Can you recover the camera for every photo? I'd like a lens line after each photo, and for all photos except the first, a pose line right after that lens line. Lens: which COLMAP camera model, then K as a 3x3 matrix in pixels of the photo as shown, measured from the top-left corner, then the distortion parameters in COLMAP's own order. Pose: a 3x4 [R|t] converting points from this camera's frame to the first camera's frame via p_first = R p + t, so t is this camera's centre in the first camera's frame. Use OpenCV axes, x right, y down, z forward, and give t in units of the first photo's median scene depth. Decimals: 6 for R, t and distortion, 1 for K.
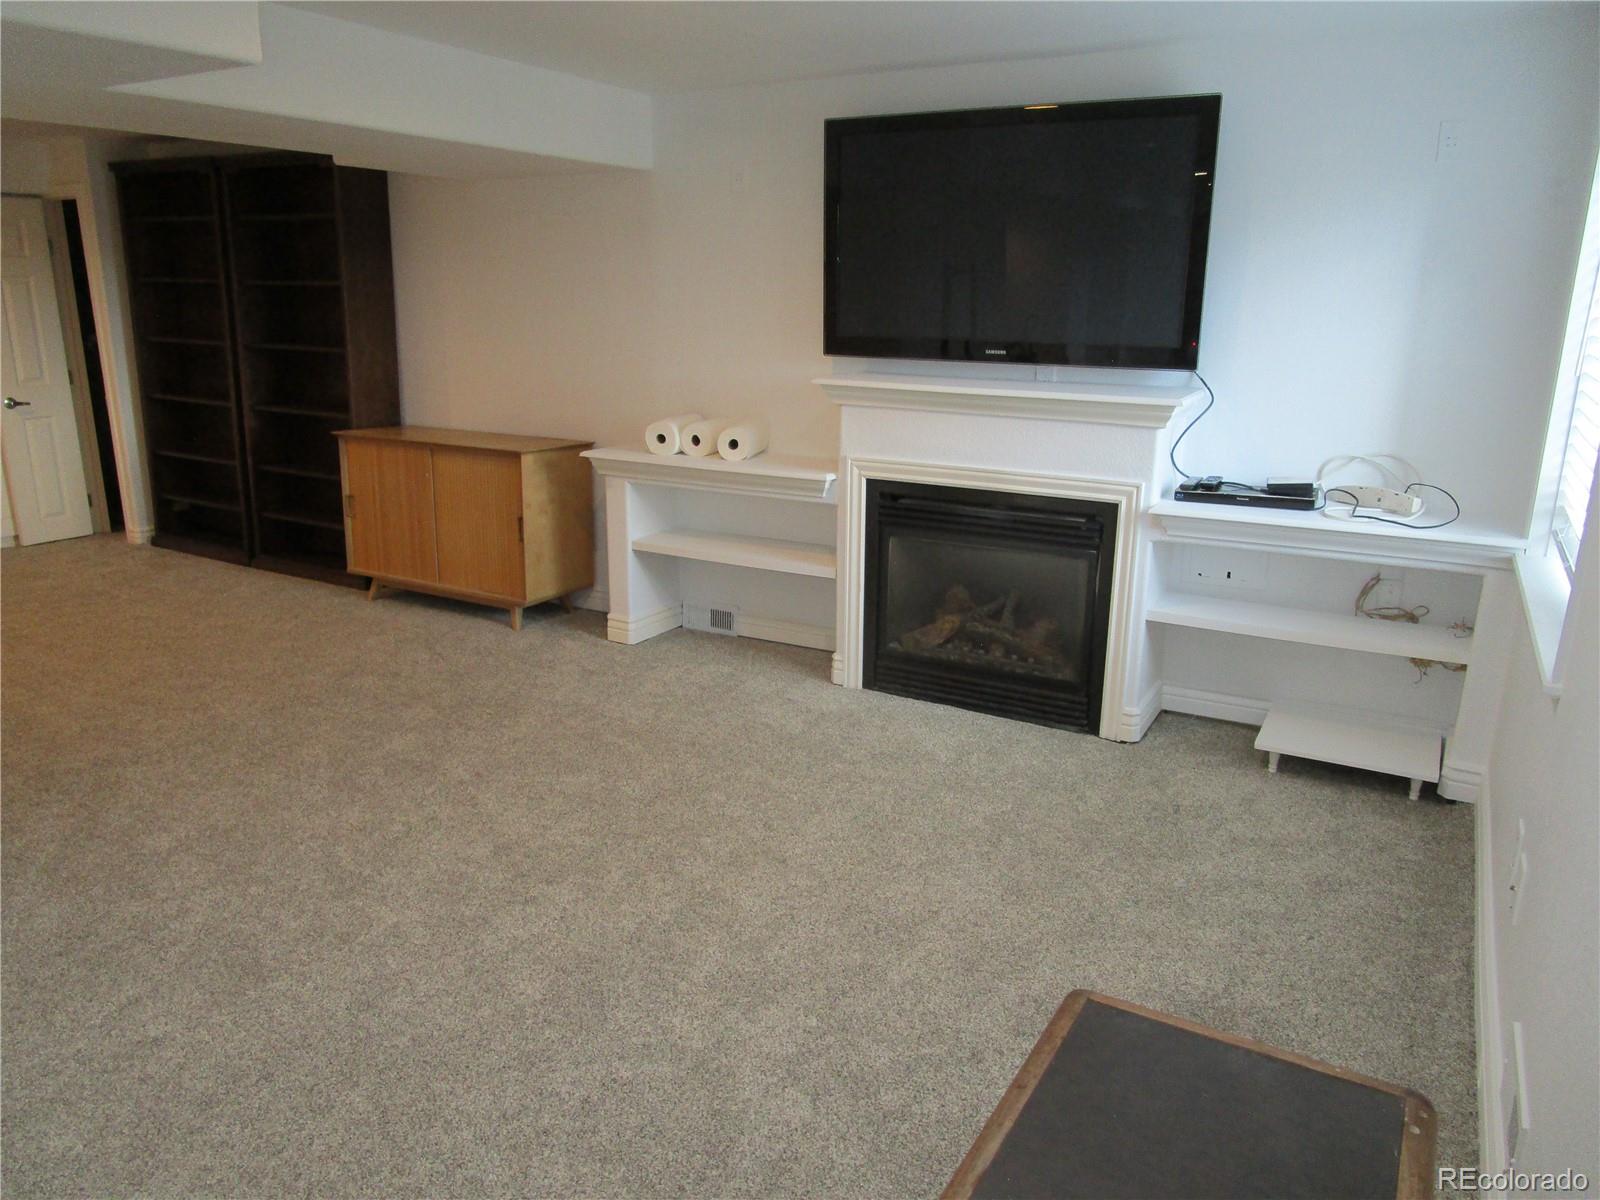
lens RADIAL K [[1145.2, 0, 803.7], [0, 1145.2, 600.4], [0, 0, 1]] dist [-0.033922, 0.016170]
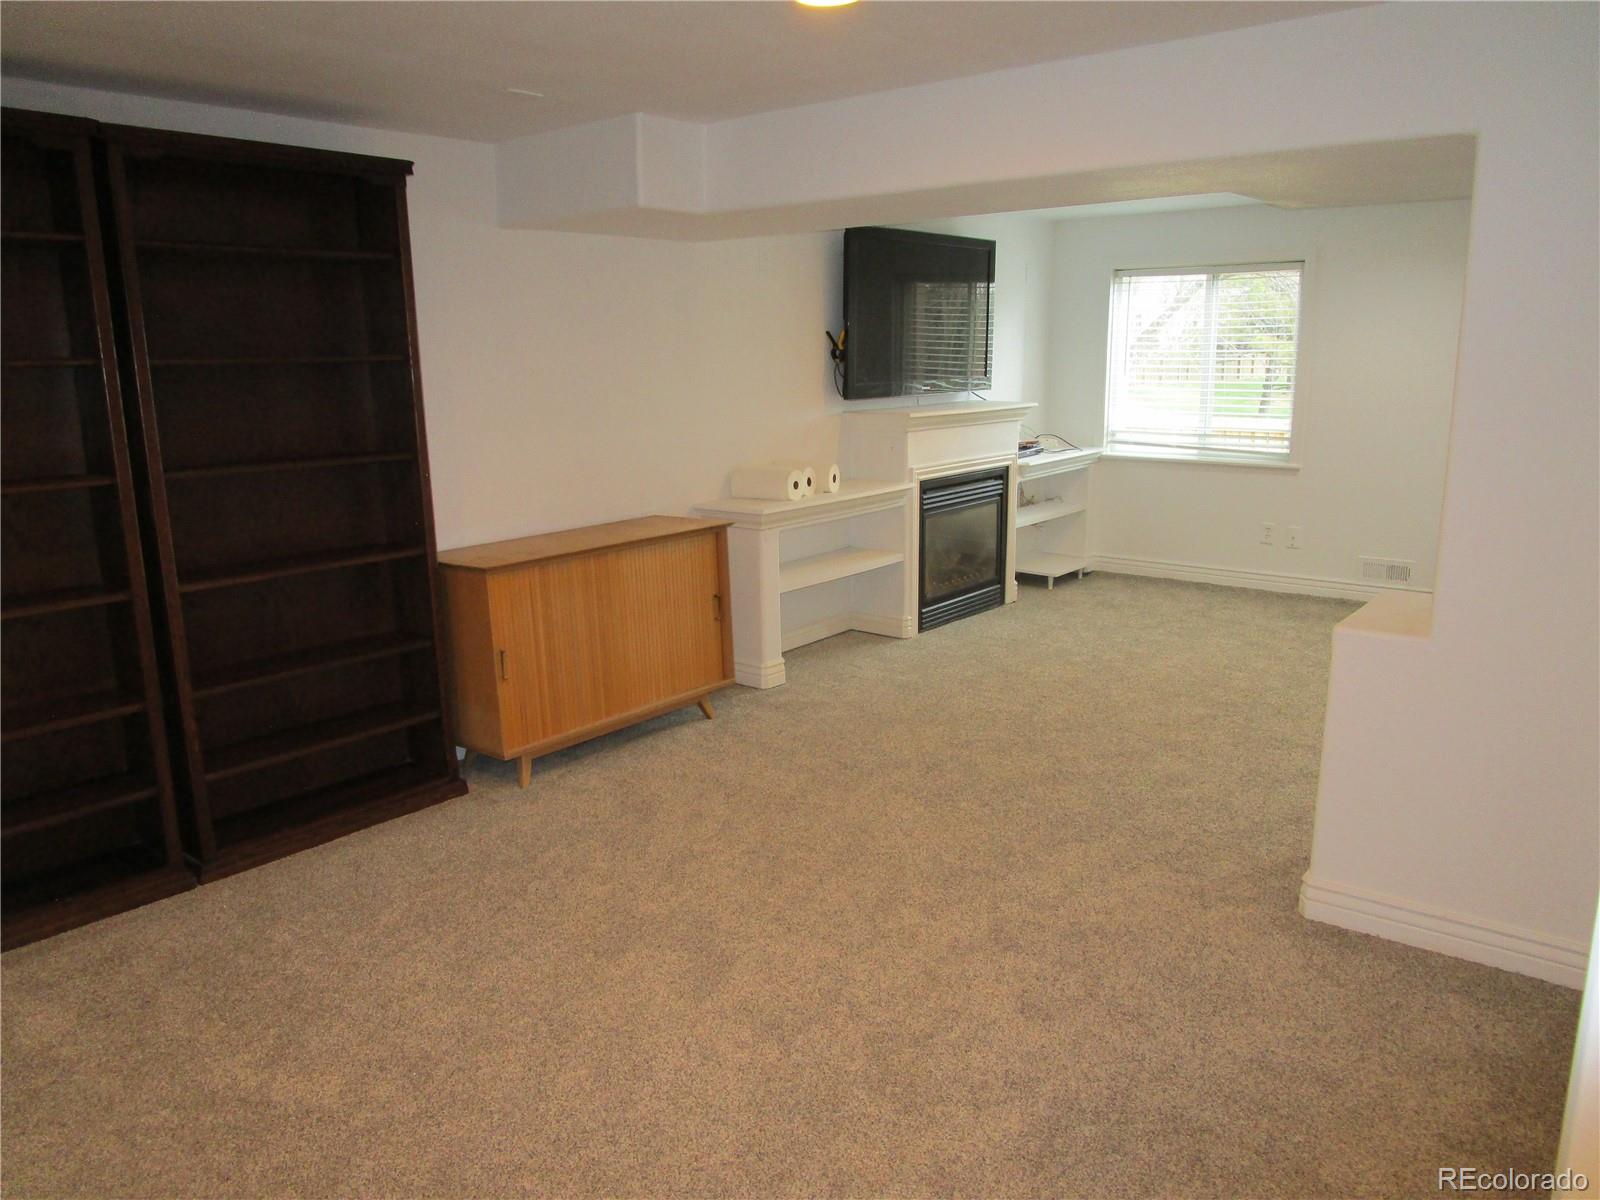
lens RADIAL K [[1145.2, 0, 800.1], [0, 1145.2, 594.5], [0, 0, 1]] dist [-0.033922, 0.016170]
pose [[0.177863, -0.225356, 0.957904, -1.356475], [0.271908, 0.946782, 0.172252, -0.258106], [-0.945743, 0.229824, 0.229674, 0.846159]]
